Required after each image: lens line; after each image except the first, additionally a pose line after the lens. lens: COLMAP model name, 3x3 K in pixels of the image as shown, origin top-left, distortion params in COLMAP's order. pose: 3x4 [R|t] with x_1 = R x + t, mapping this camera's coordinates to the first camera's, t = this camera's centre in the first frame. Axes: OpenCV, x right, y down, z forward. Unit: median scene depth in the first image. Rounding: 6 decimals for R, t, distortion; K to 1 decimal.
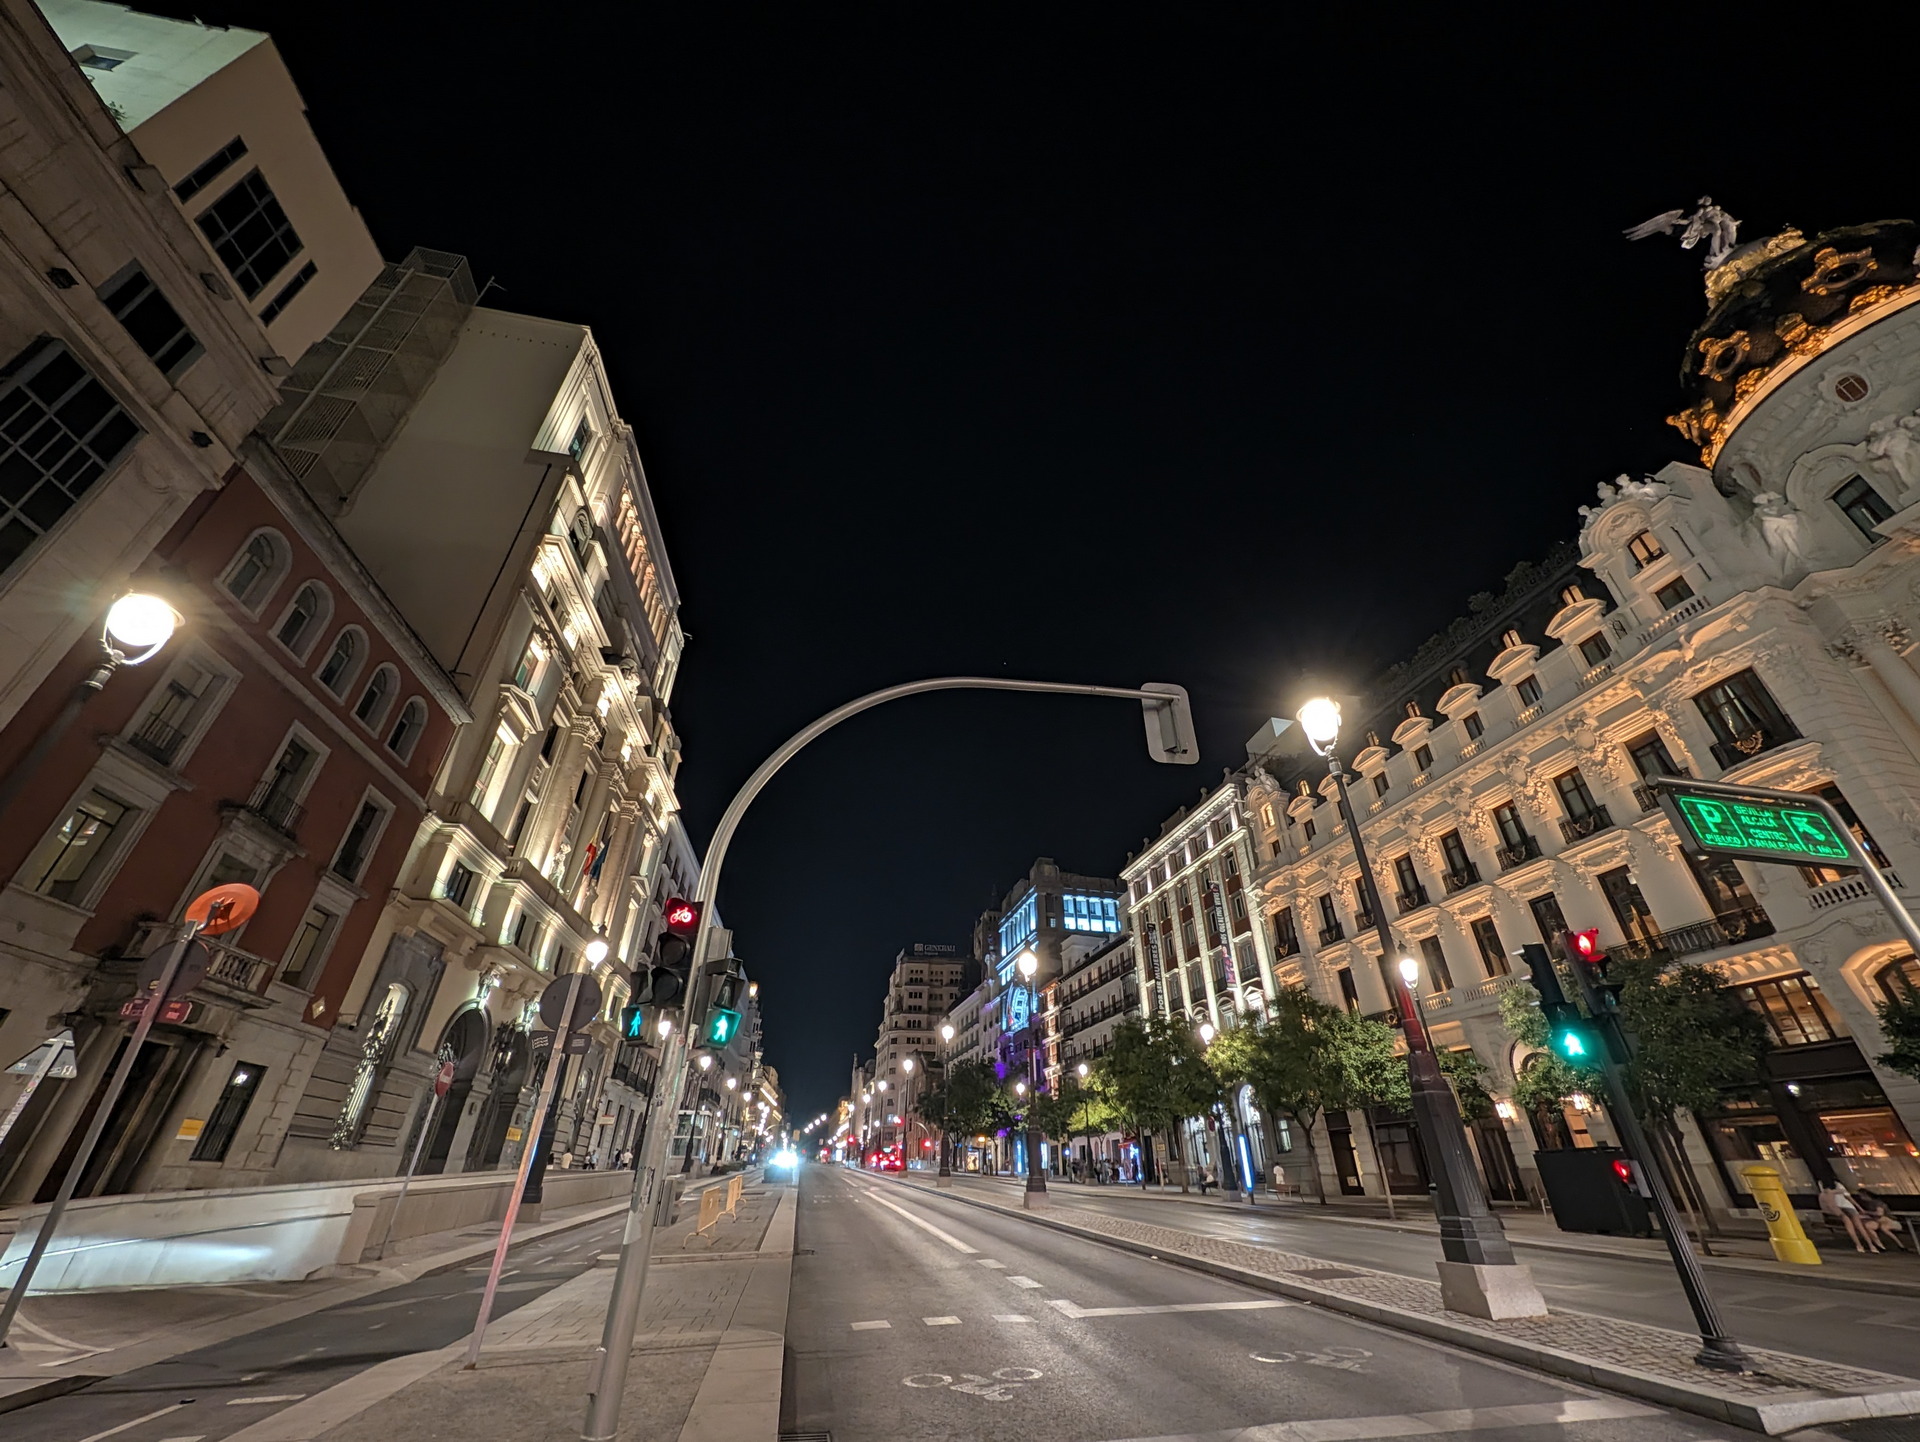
lens RADIAL K [[745.3, 0, 964.1], [0, 745.3, 720.9], [0, 0, 1]] dist [-0.000278, 0.000240]
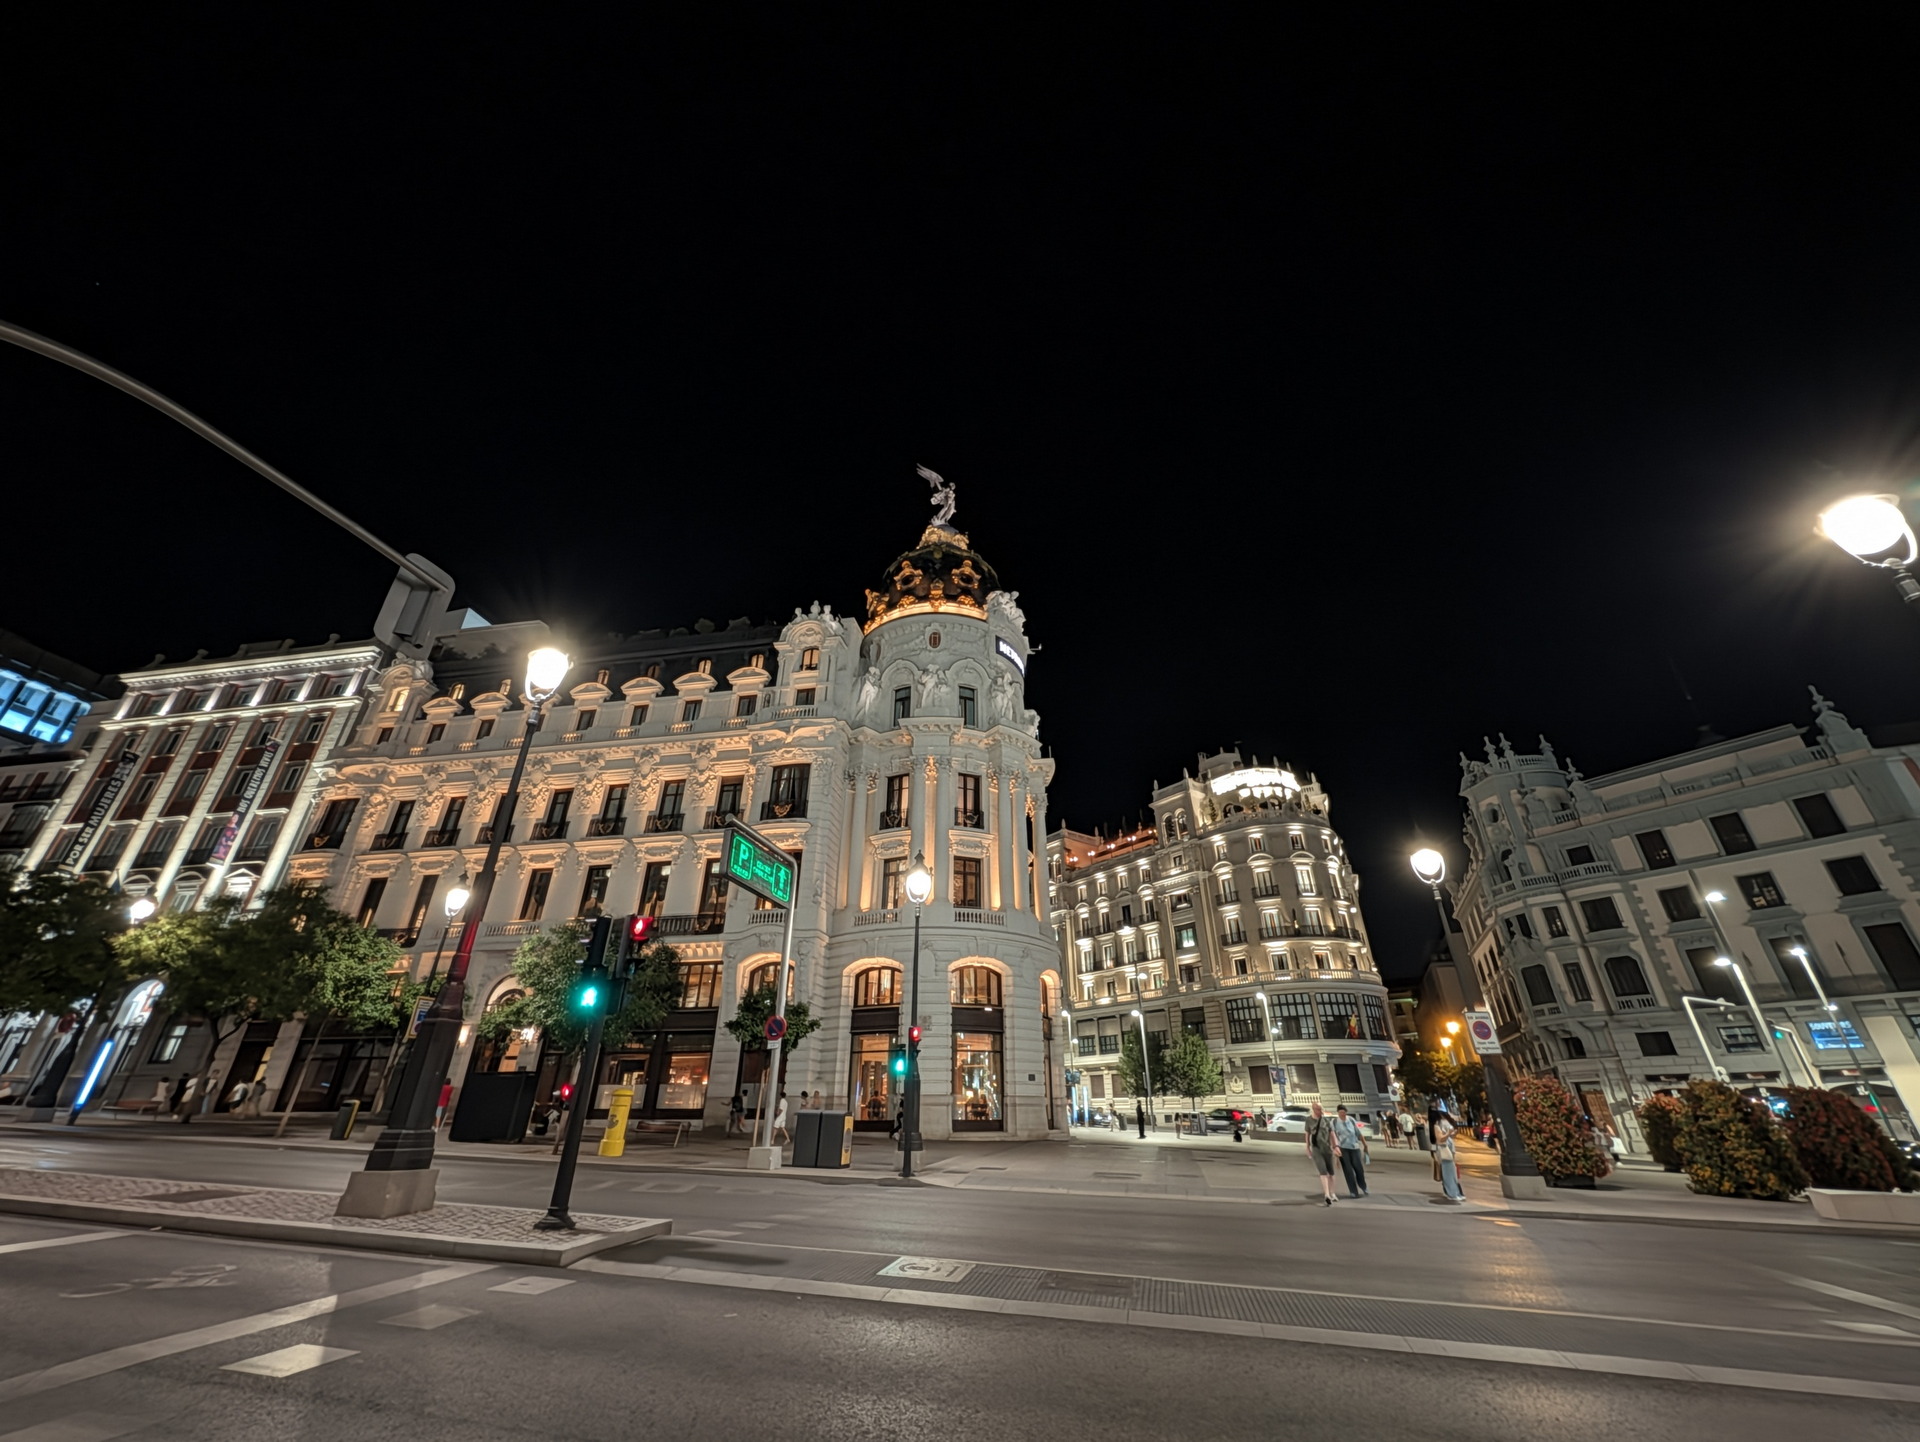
lens RADIAL K [[745.3, 0, 965.8], [0, 745.3, 720.7], [0, 0, 1]] dist [-0.000278, 0.000240]
pose [[0.409546, 0.417494, 0.811154, -0.031832], [-0.484332, 0.852992, -0.194492, -0.006909], [-0.773107, -0.313214, 0.551545, -0.010937]]
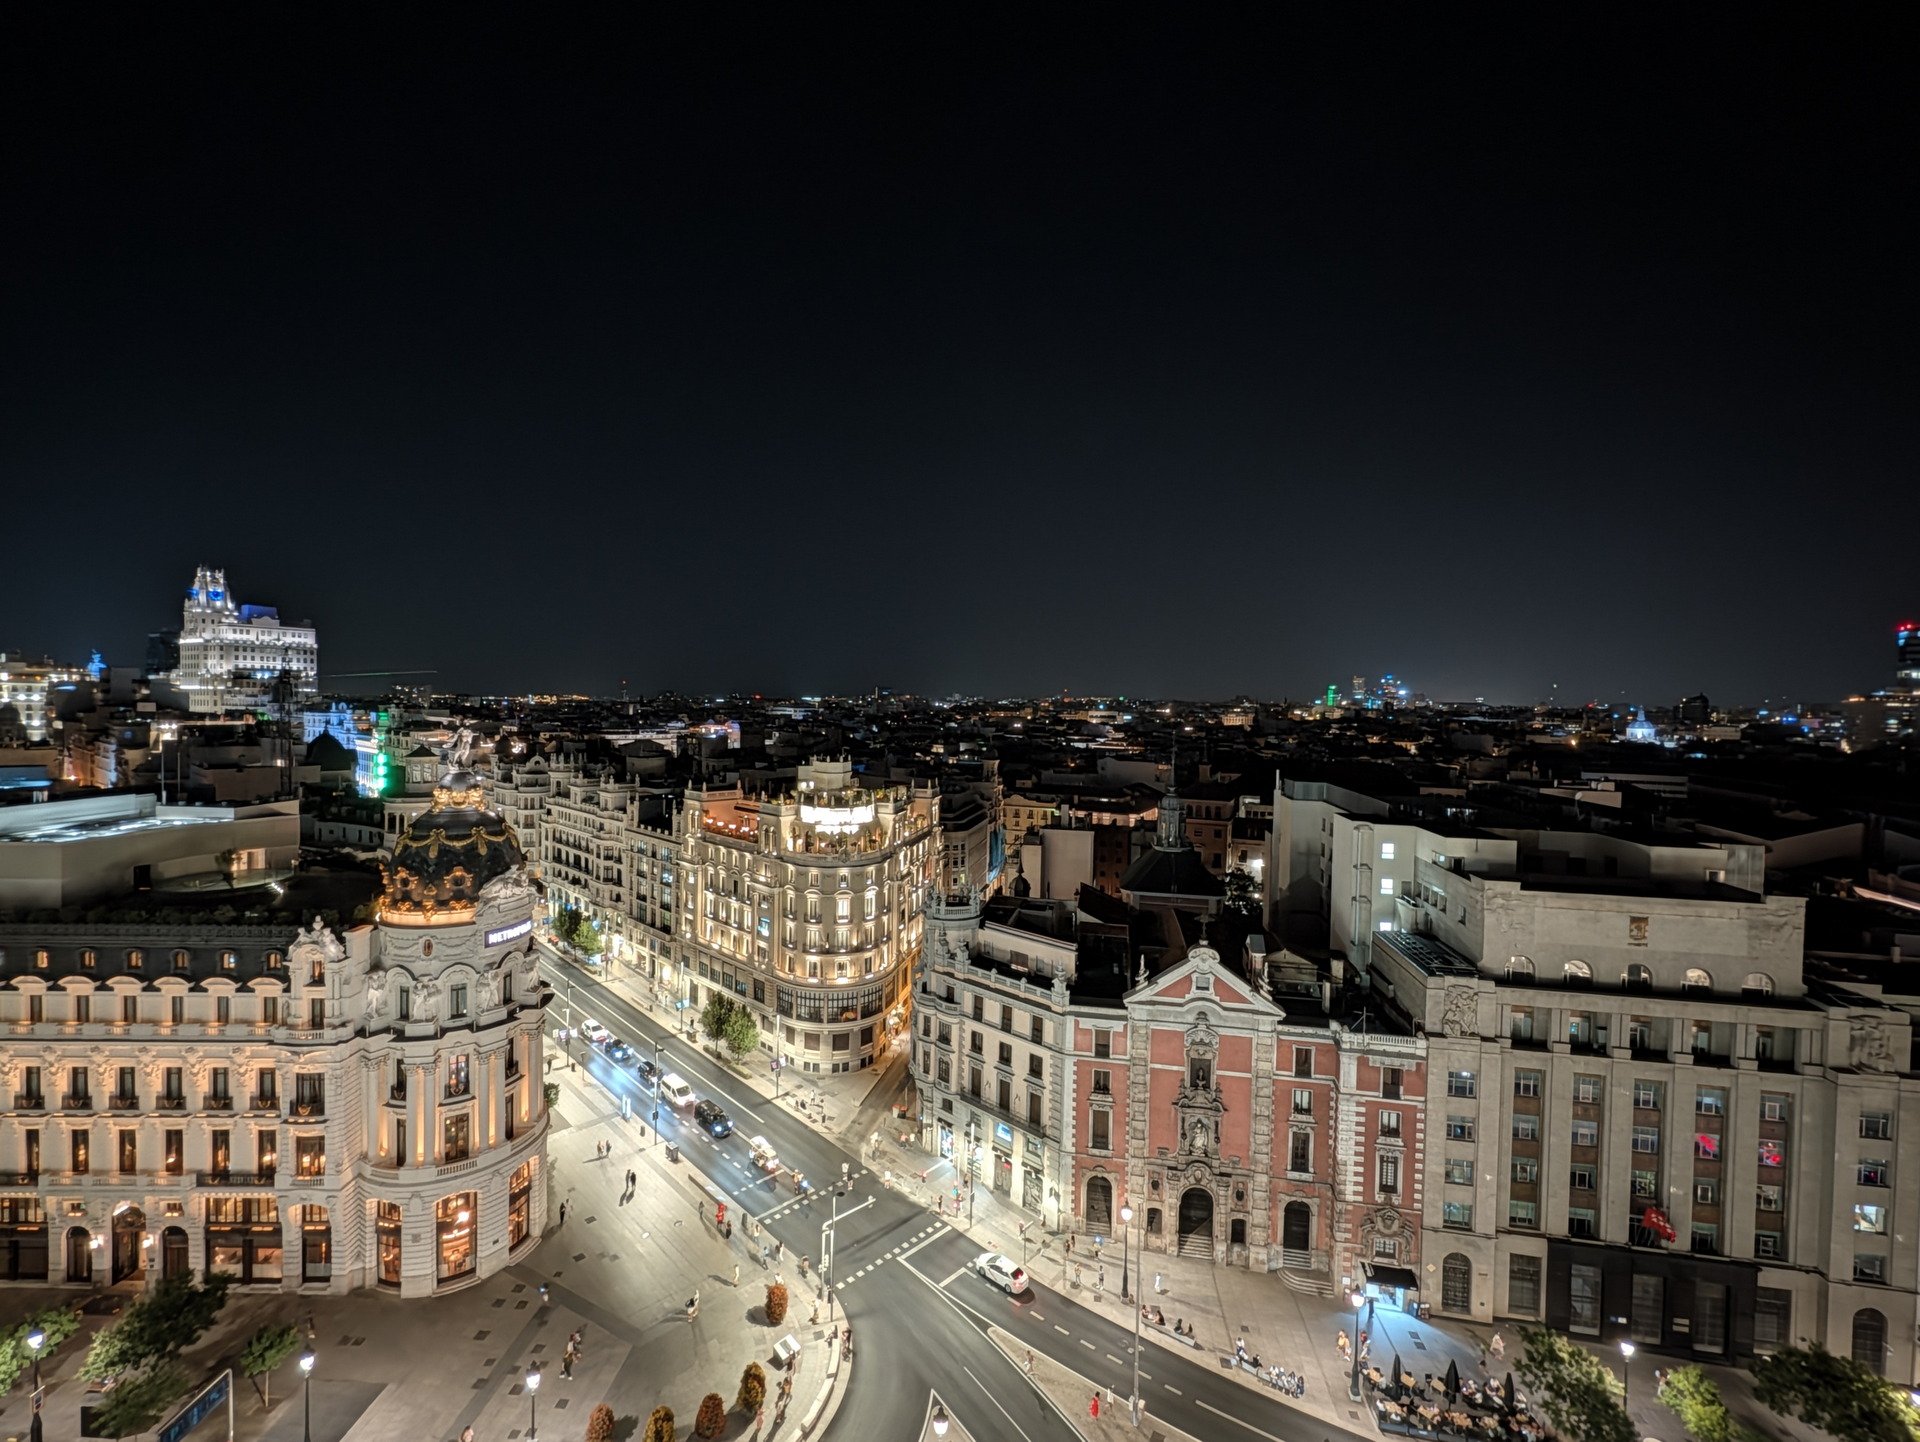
lens RADIAL K [[782.5, 0, 962.4], [0, 782.5, 725.2], [0, 0, 1]] dist [-0.005805, 0.001733]
pose [[0.218525, -0.025632, 0.975495, -0.511434], [-0.538124, 0.830754, 0.142376, -1.744831], [-0.814045, -0.556049, 0.167748, -0.207431]]
